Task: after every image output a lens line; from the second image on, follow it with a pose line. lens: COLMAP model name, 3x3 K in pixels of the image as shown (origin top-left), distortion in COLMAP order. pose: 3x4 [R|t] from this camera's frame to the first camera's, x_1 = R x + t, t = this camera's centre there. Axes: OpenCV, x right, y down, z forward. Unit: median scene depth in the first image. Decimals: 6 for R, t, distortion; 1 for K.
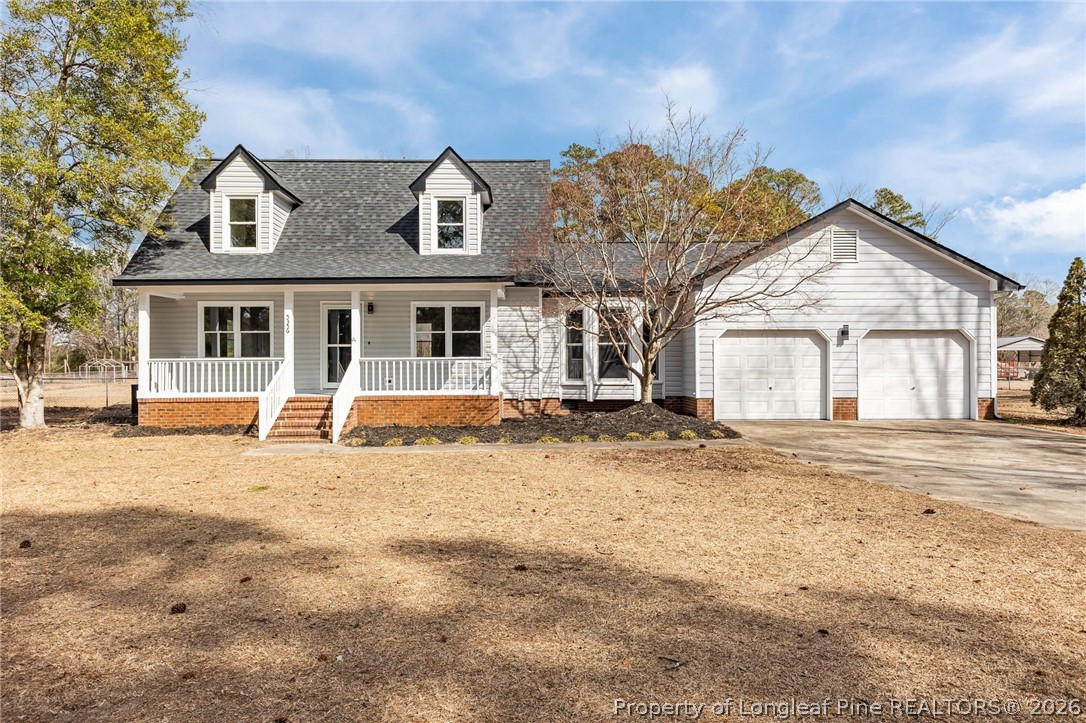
lens RADIAL K [[709.5, 0, 548.4], [0, 709.5, 367.7], [0, 0, 1]] dist [-0.005617, -0.000691]
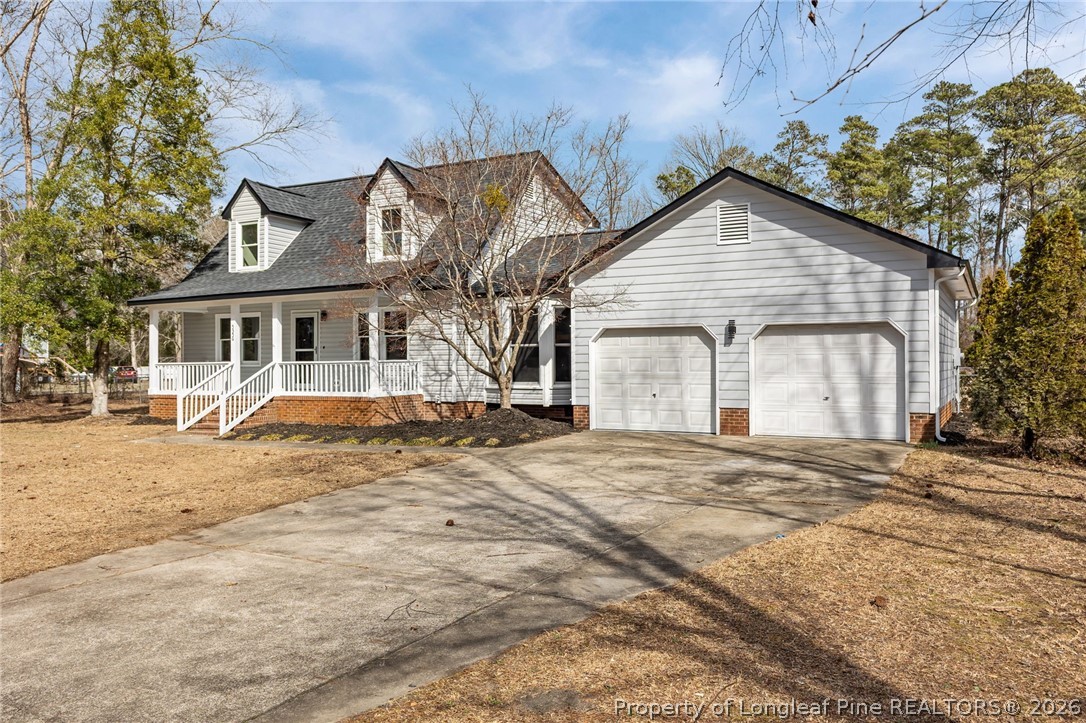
lens RADIAL K [[818.1, 0, 548.1], [0, 818.1, 358.9], [0, 0, 1]] dist [-0.023459, -0.002019]
pose [[0.880658, -0.004185, -0.473734, 0.670102], [-0.000189, 0.999958, -0.009186, -0.005956], [0.473752, 0.008180, 0.880620, 0.060546]]
